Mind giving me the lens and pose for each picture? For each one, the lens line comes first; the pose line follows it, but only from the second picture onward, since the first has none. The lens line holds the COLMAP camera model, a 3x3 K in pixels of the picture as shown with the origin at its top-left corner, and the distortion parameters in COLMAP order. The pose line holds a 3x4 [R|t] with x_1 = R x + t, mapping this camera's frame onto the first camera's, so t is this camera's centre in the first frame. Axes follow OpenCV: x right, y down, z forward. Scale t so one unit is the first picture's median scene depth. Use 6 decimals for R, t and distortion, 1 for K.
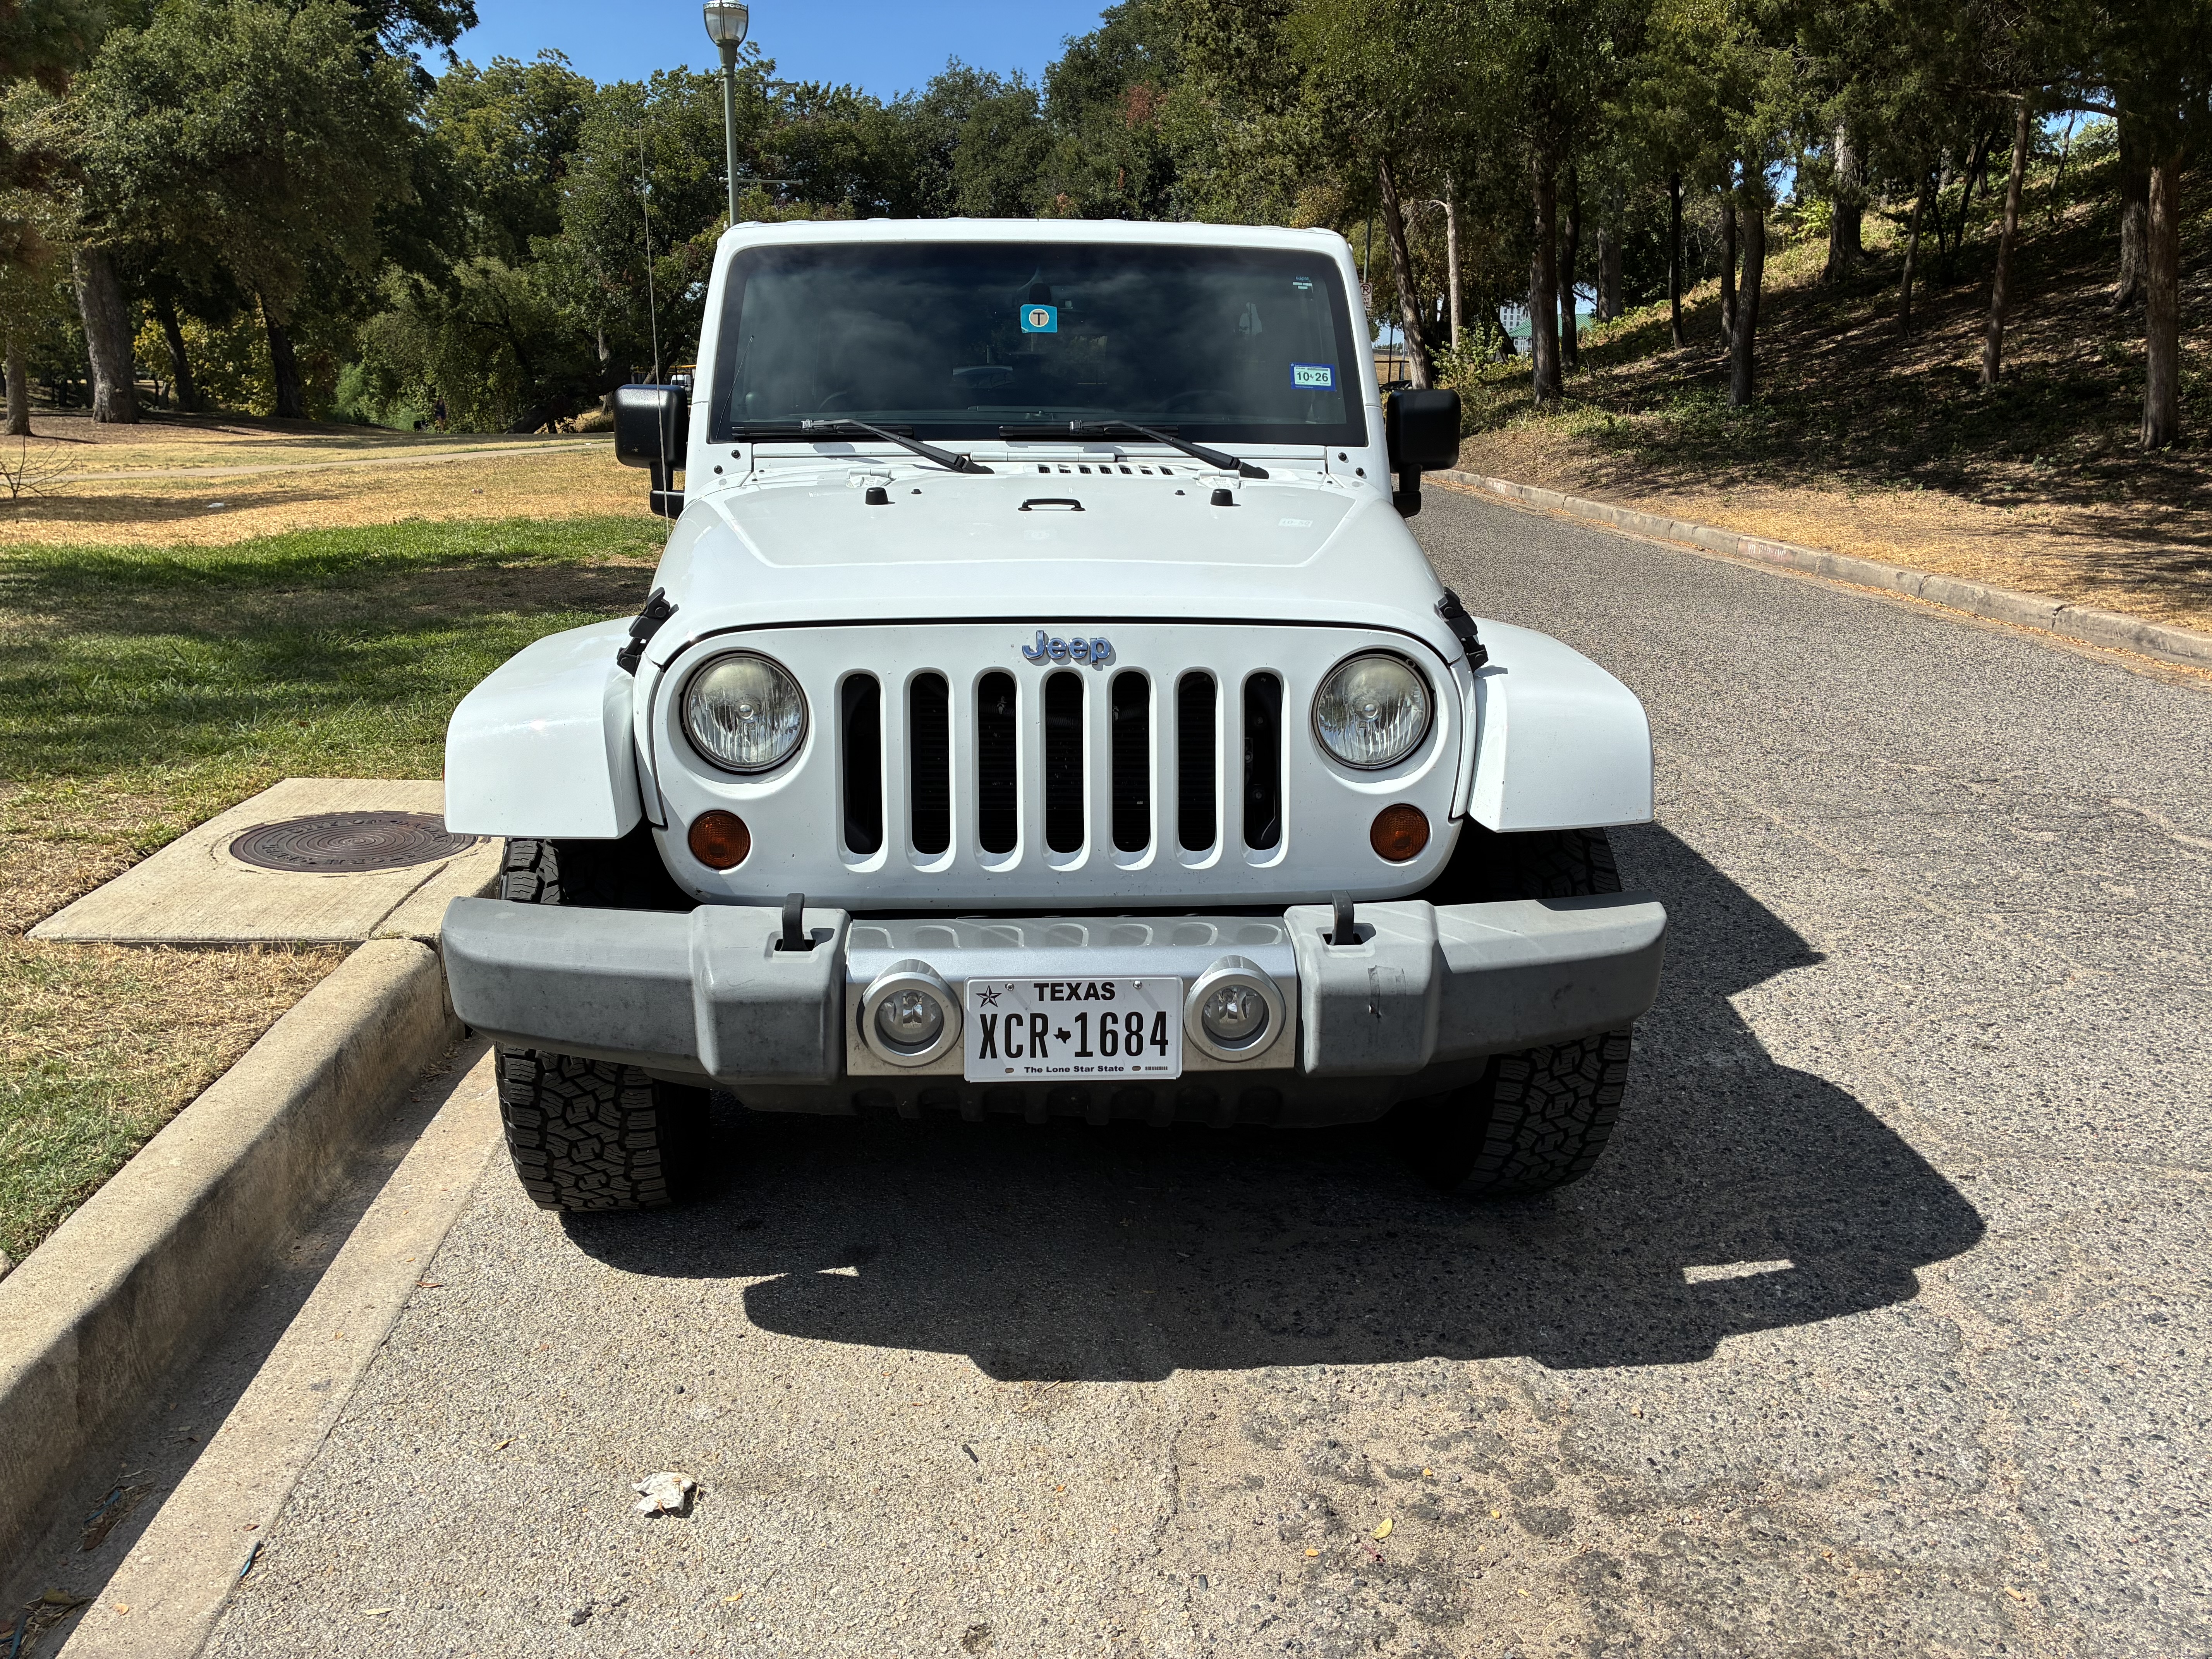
lens RADIAL K [[1690.1, 0, 1131.9], [0, 1690.1, 827.0], [0, 0, 1]] dist [0.073476, -0.095462]
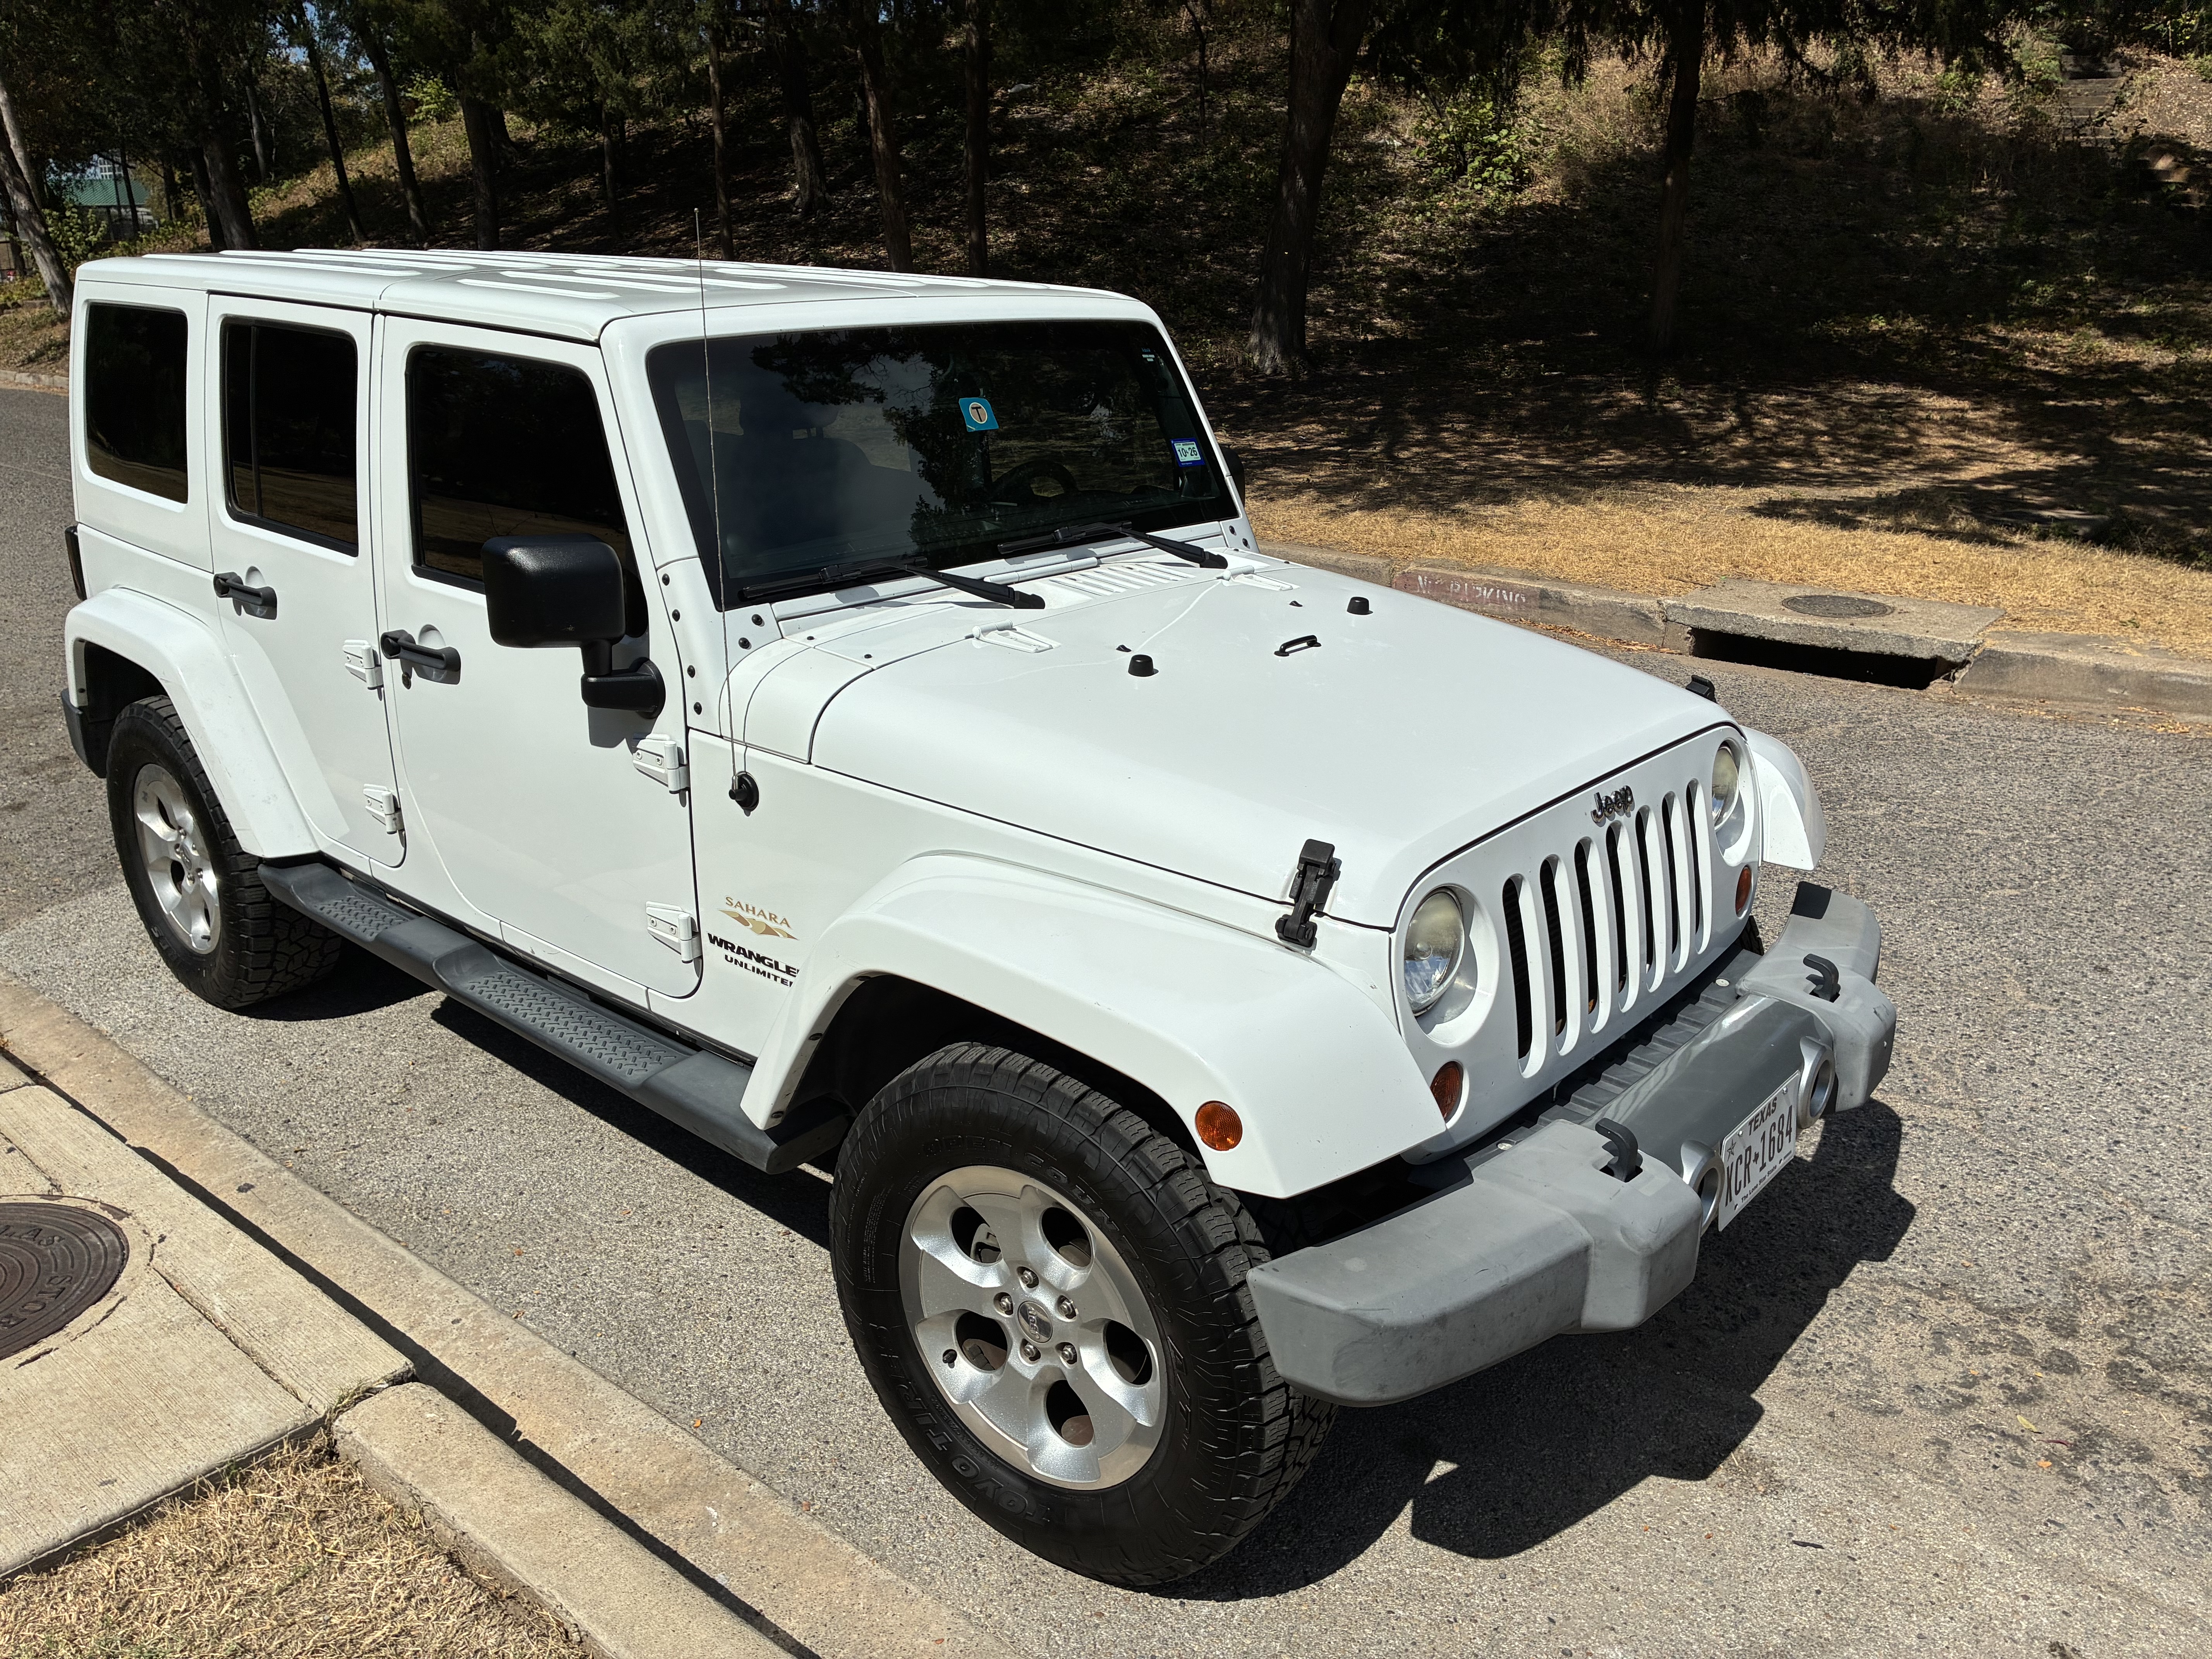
lens RADIAL K [[1690.1, 0, 1145.4], [0, 1690.1, 829.8], [0, 0, 1]] dist [0.073476, -0.095462]
pose [[0.698028, -0.234941, 0.676432, -0.070159], [0.185545, 0.971724, 0.146034, -0.021852], [-0.691614, 0.023573, 0.721882, 0.032980]]
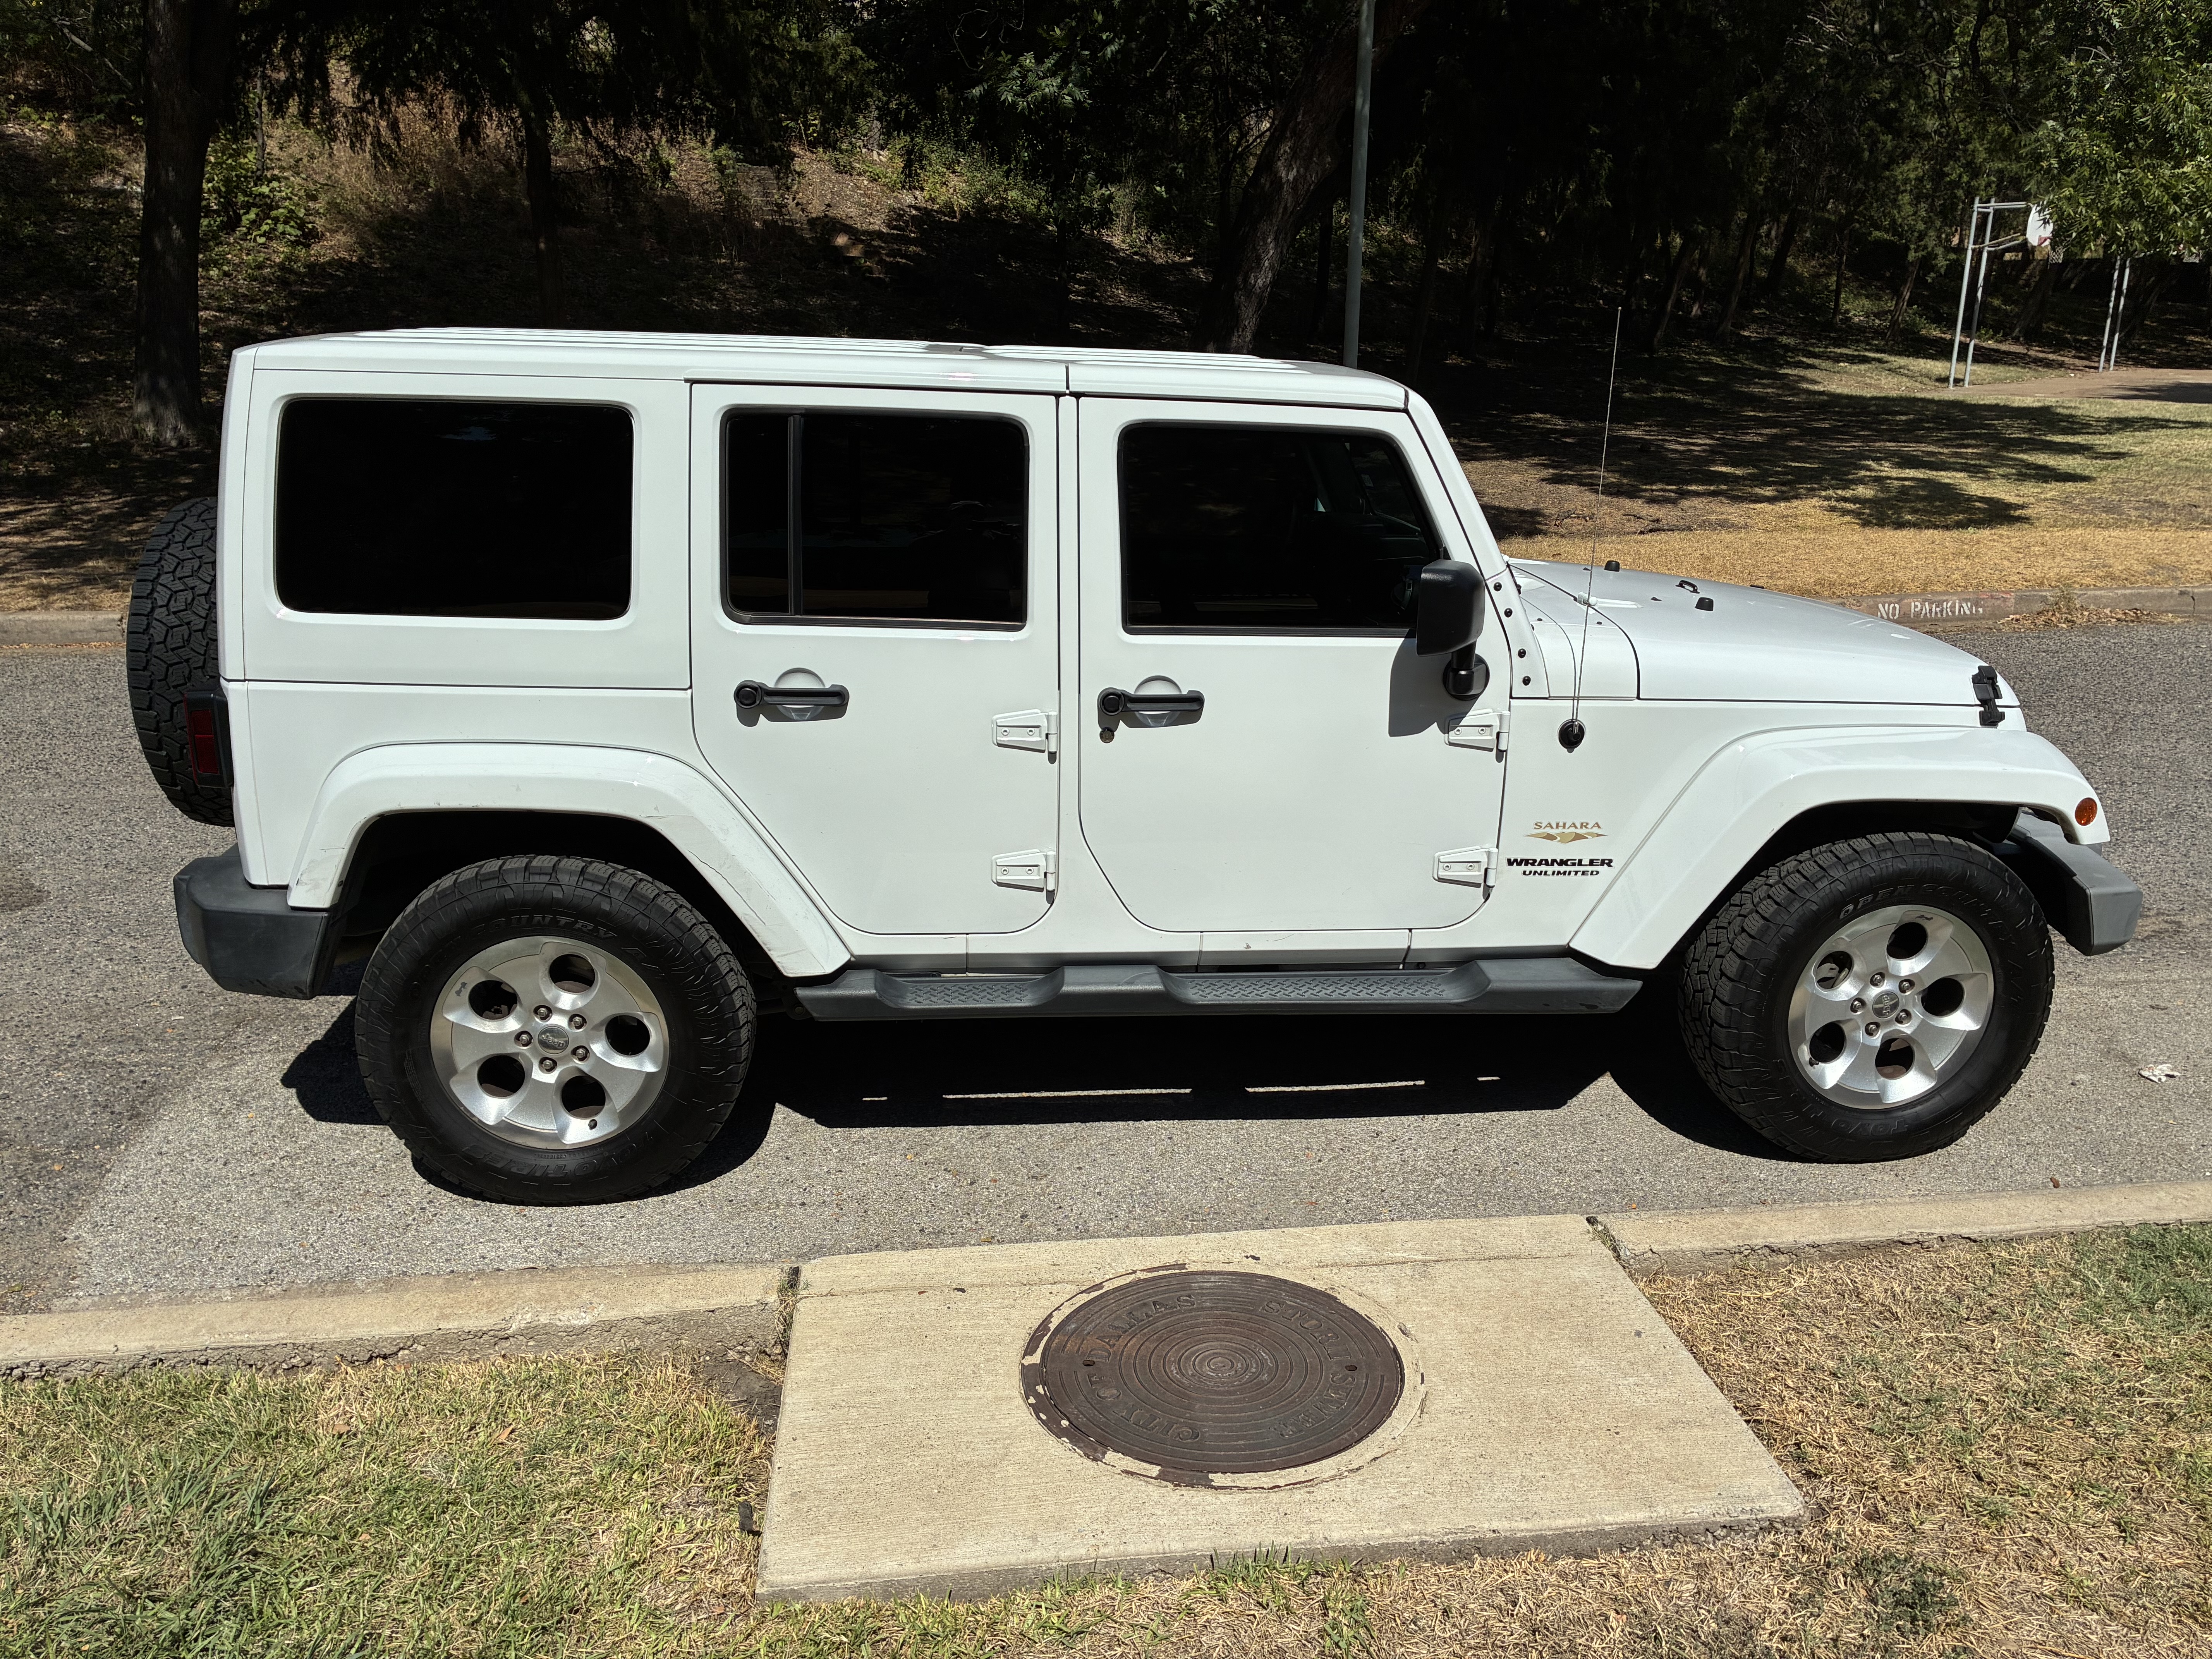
lens RADIAL K [[1690.1, 0, 1112.7], [0, 1690.1, 838.0], [0, 0, 1]] dist [0.073476, -0.095462]
pose [[-0.024339, -0.302250, 0.952918, -0.131863], [0.253261, 0.920241, 0.298355, -0.048577], [-0.967092, 0.248598, 0.054150, 0.127293]]
